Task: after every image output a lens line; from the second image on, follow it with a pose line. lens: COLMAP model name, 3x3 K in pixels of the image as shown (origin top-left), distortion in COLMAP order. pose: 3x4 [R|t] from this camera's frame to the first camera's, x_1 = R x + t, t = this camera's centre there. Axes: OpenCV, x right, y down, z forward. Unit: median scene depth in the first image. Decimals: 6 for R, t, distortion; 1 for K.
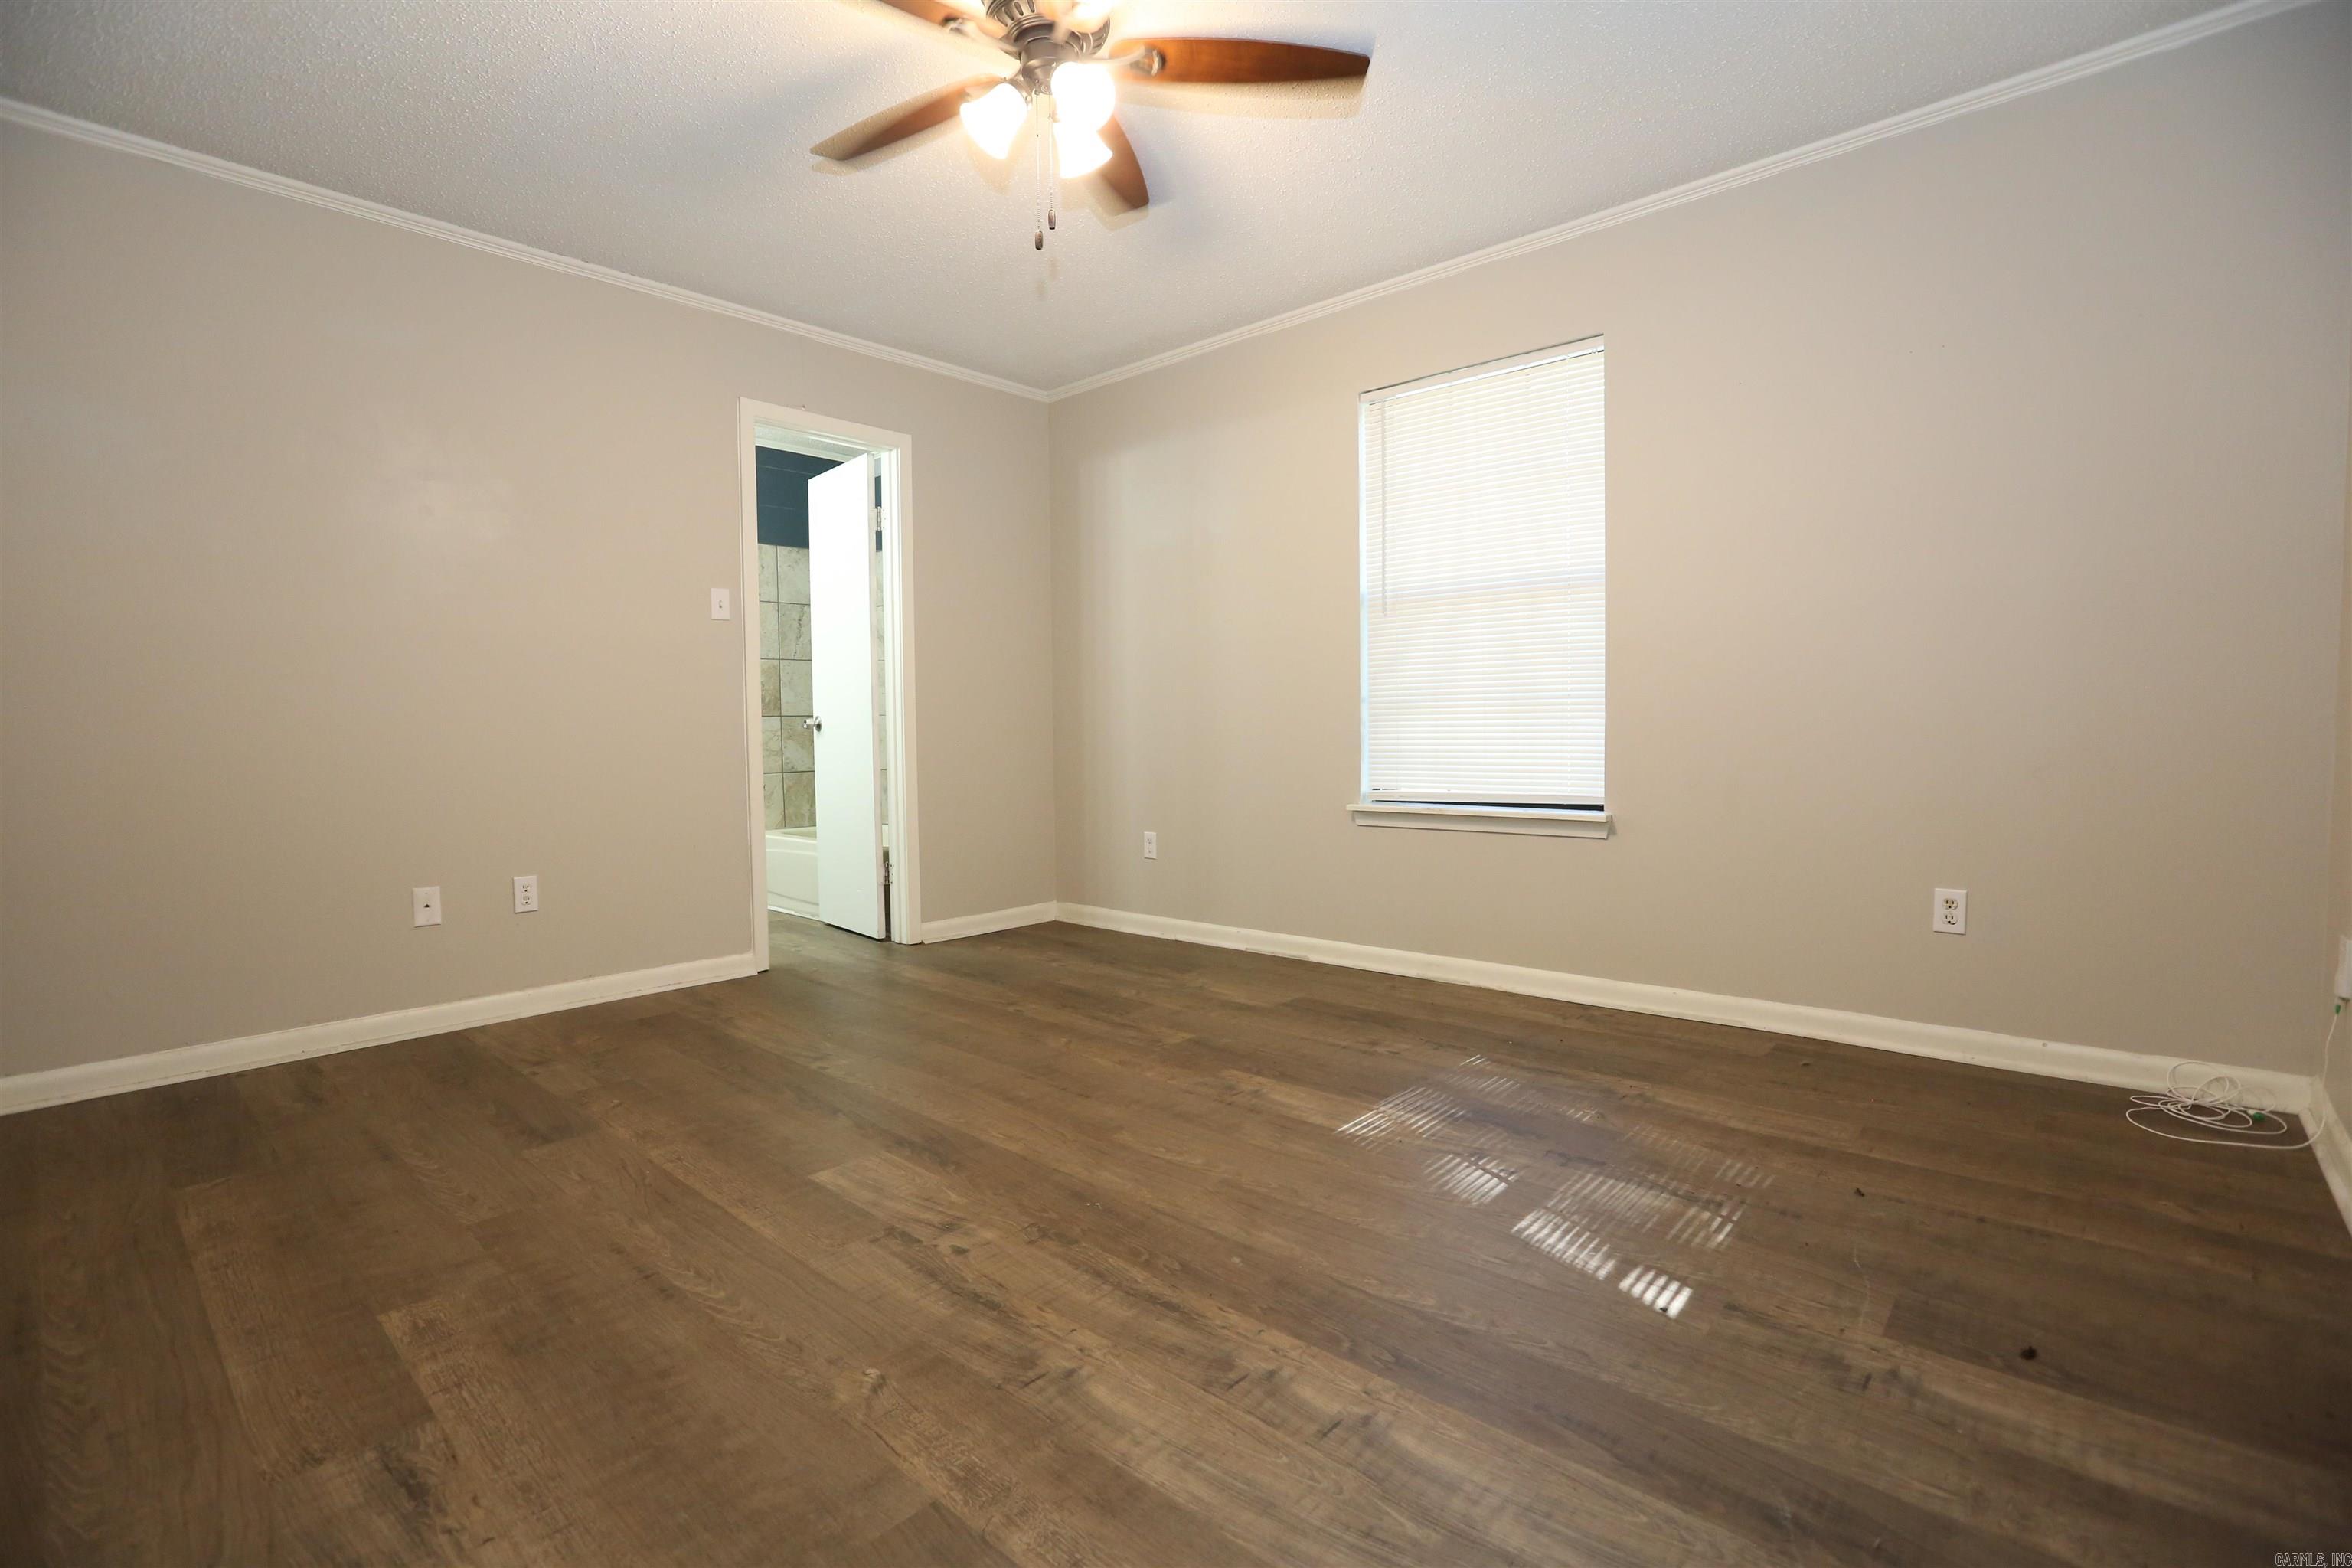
lens RADIAL K [[1063.7, 0, 1196.6], [0, 1063.7, 776.1], [0, 0, 1]] dist [-0.050673, 0.012721]
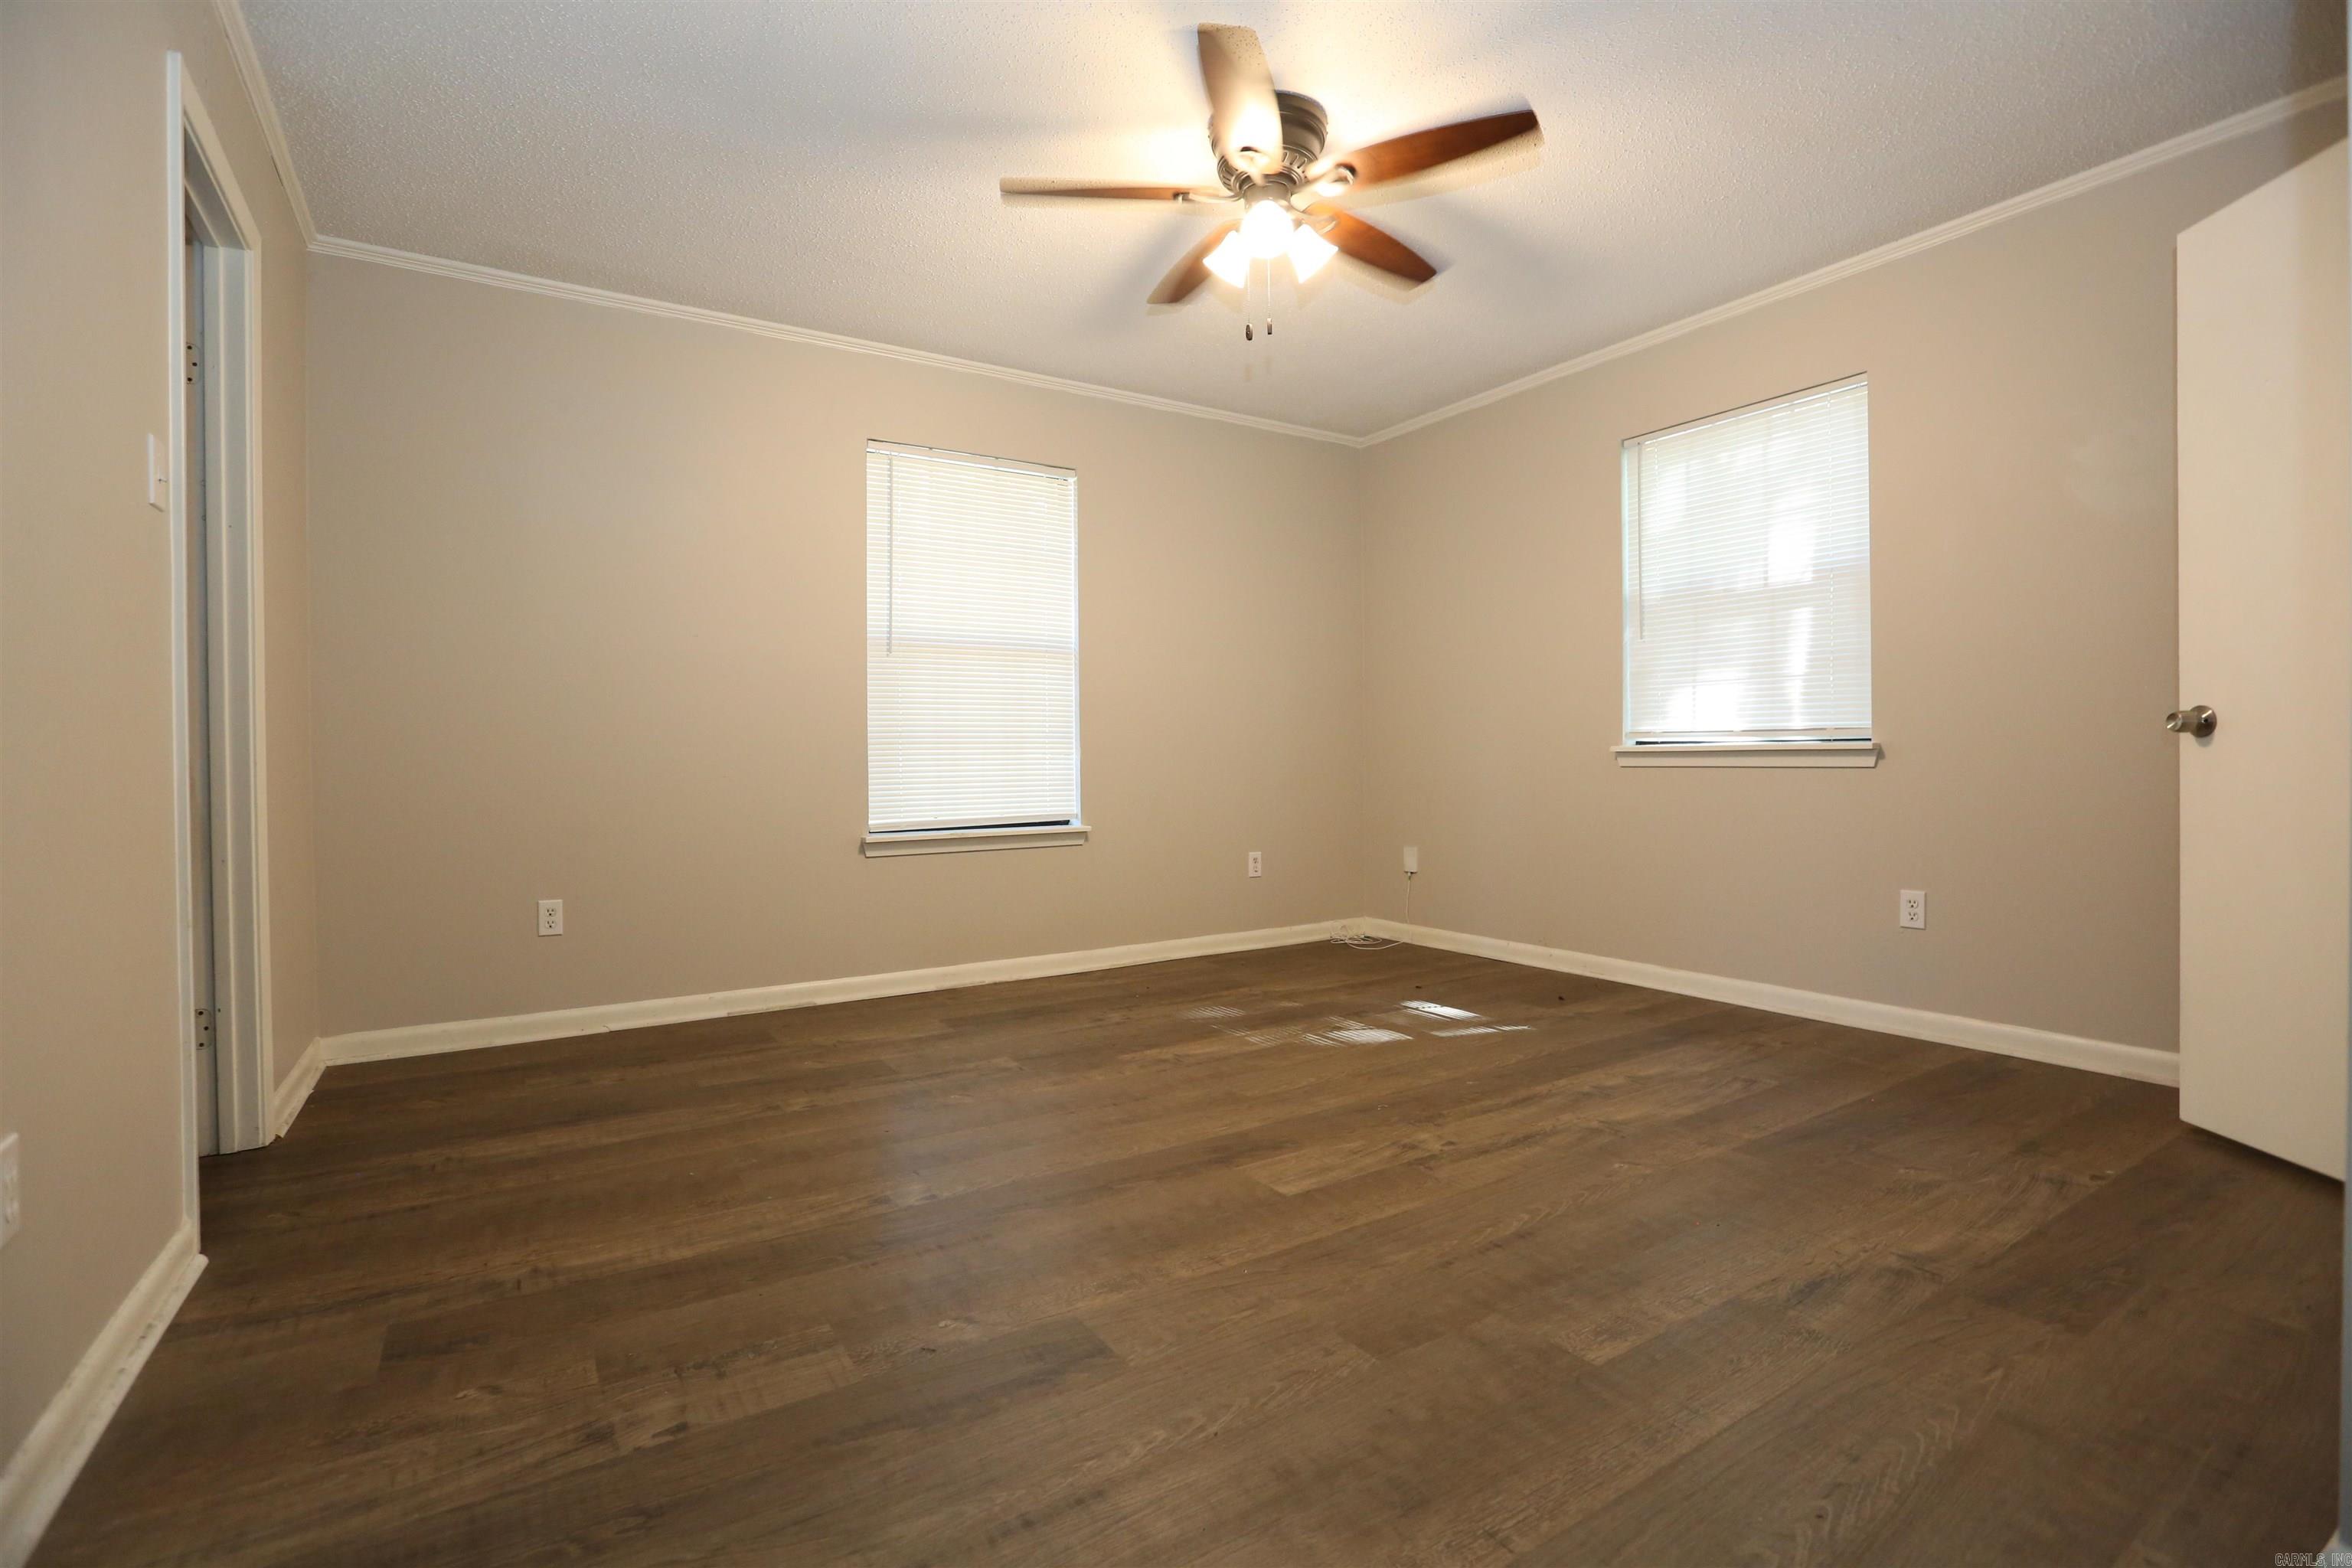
lens RADIAL K [[1063.7, 0, 1144.3], [0, 1063.7, 772.6], [0, 0, 1]] dist [-0.050673, 0.012721]
pose [[0.291289, 0.001707, 0.956634, -1.348483], [0.053566, 0.998400, -0.018092, -0.004183], [-0.955134, 0.056513, 0.290732, 0.812165]]
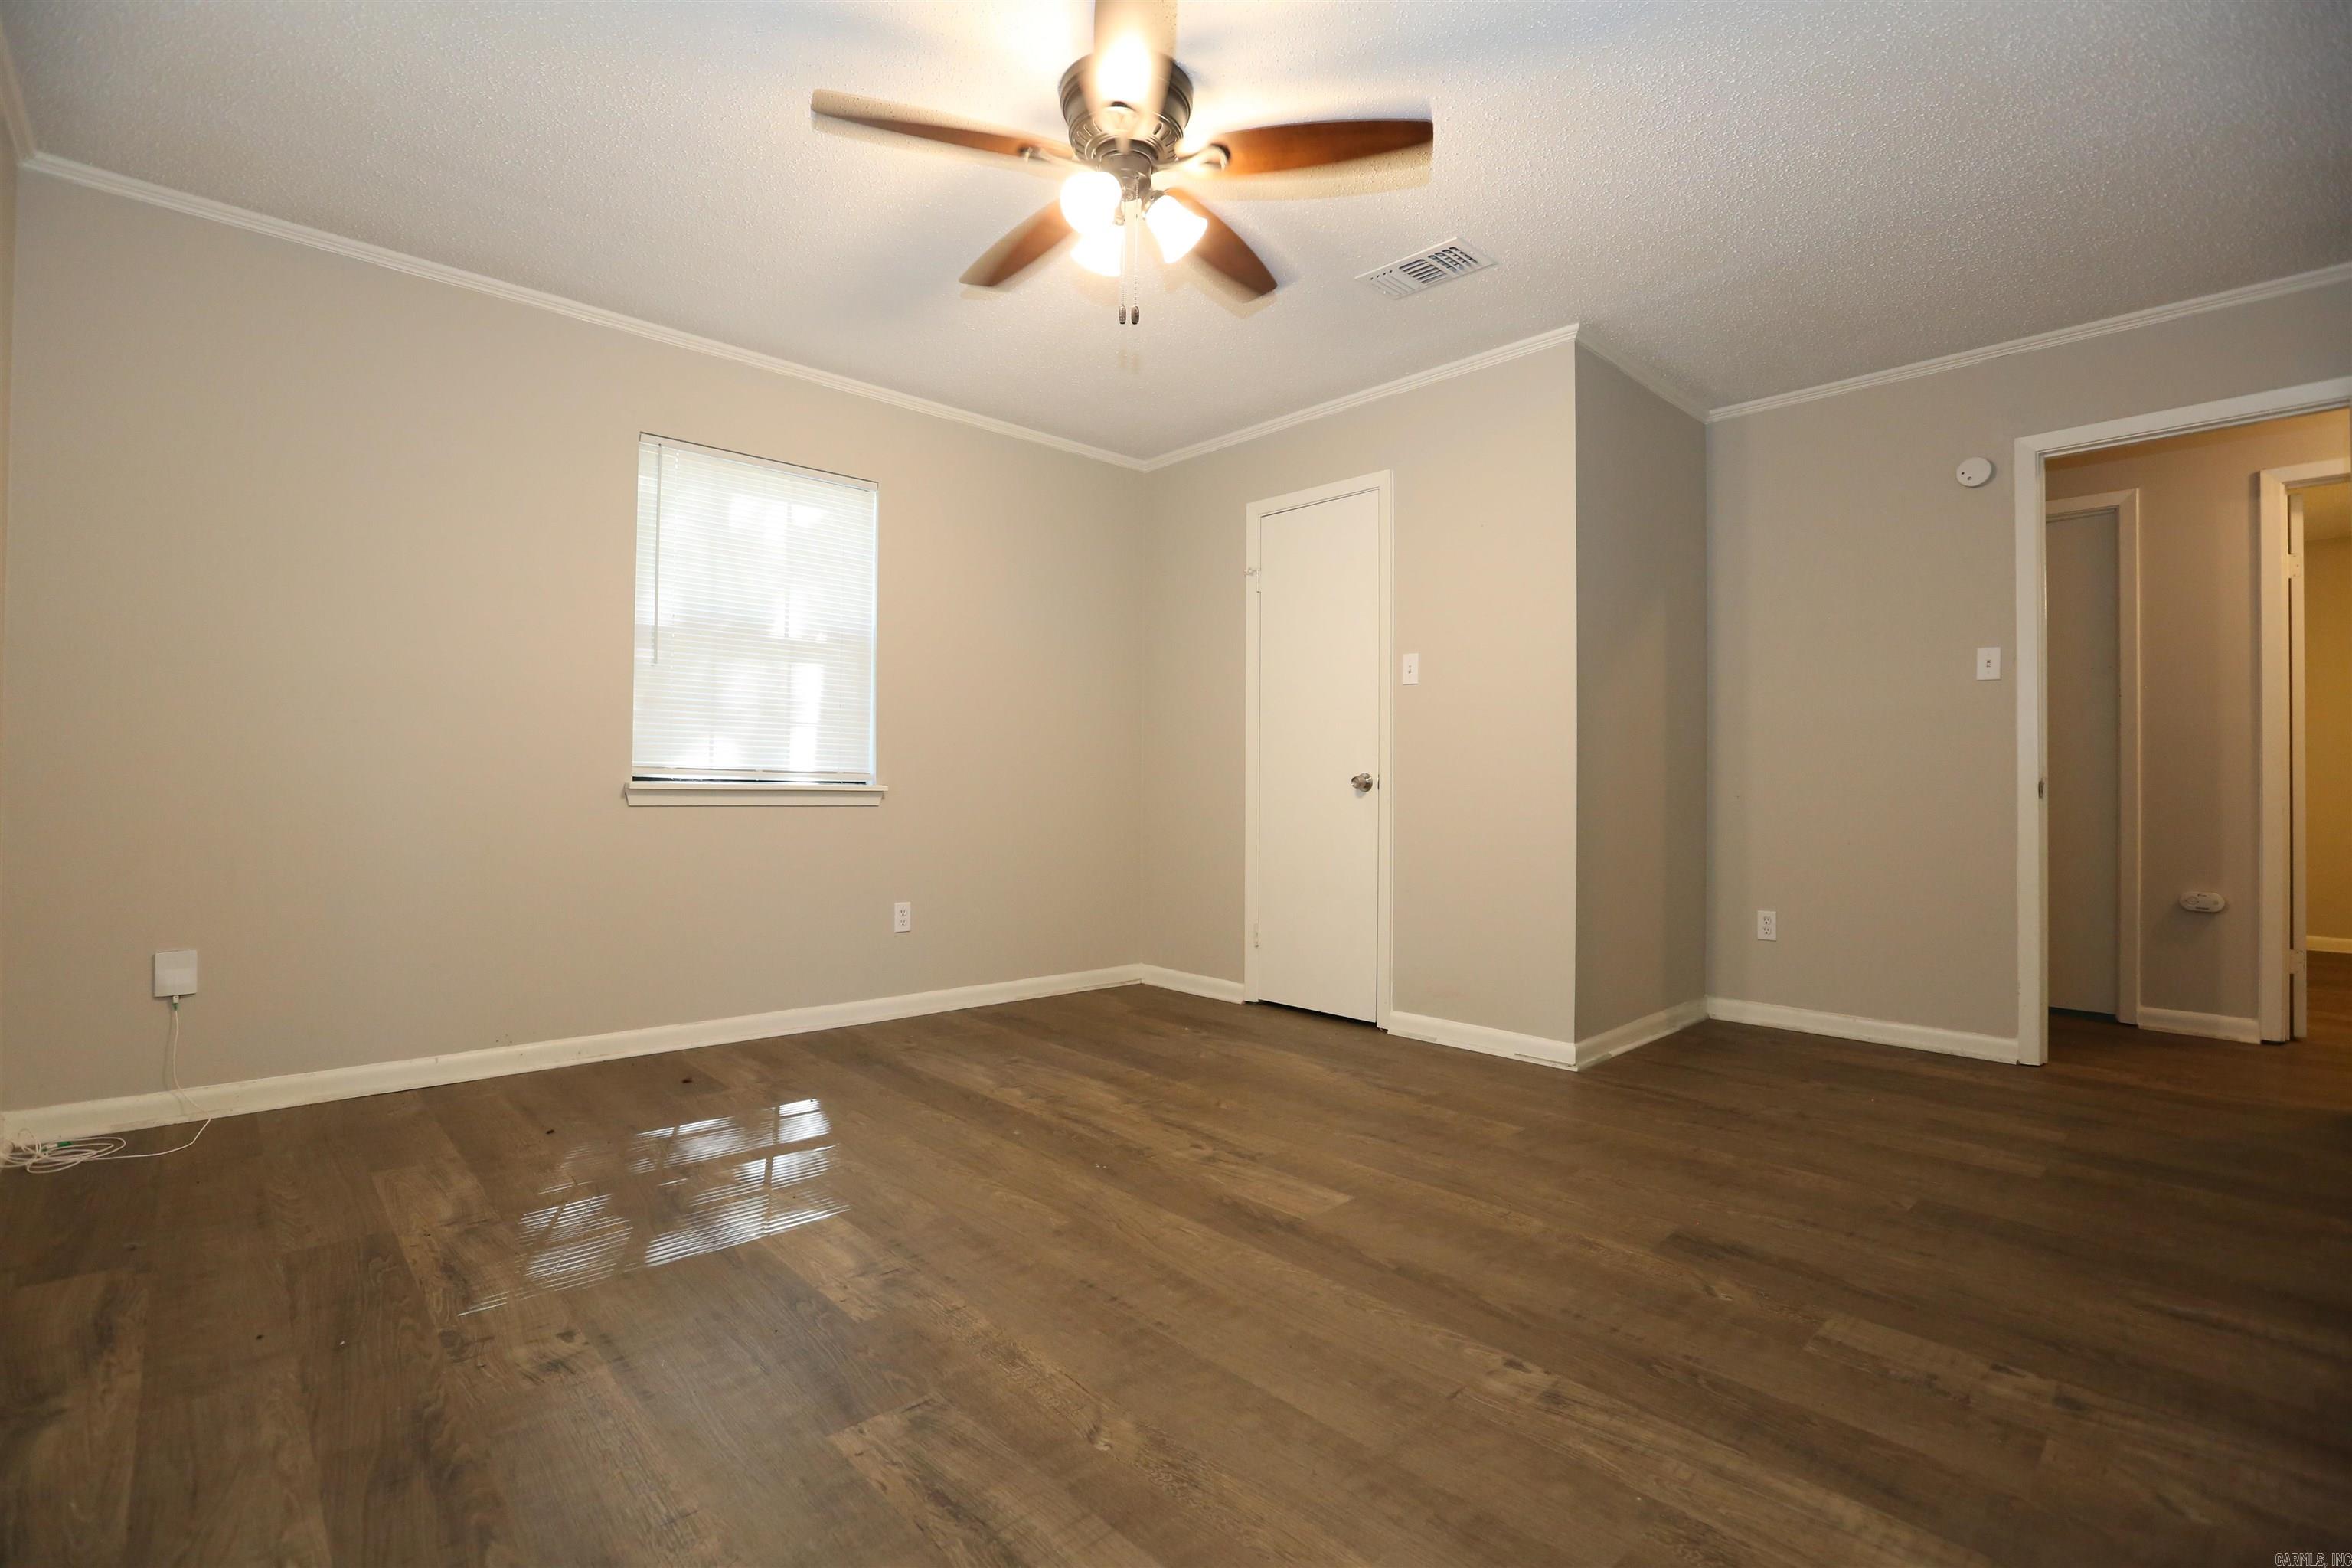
lens RADIAL K [[1063.7, 0, 1194.6], [0, 1063.7, 770.7], [0, 0, 1]] dist [-0.050673, 0.012721]
pose [[-0.996367, 0.007203, 0.084860, -0.298250], [0.009892, 0.999461, 0.031314, -0.099841], [-0.084588, 0.032039, -0.995901, 2.081642]]
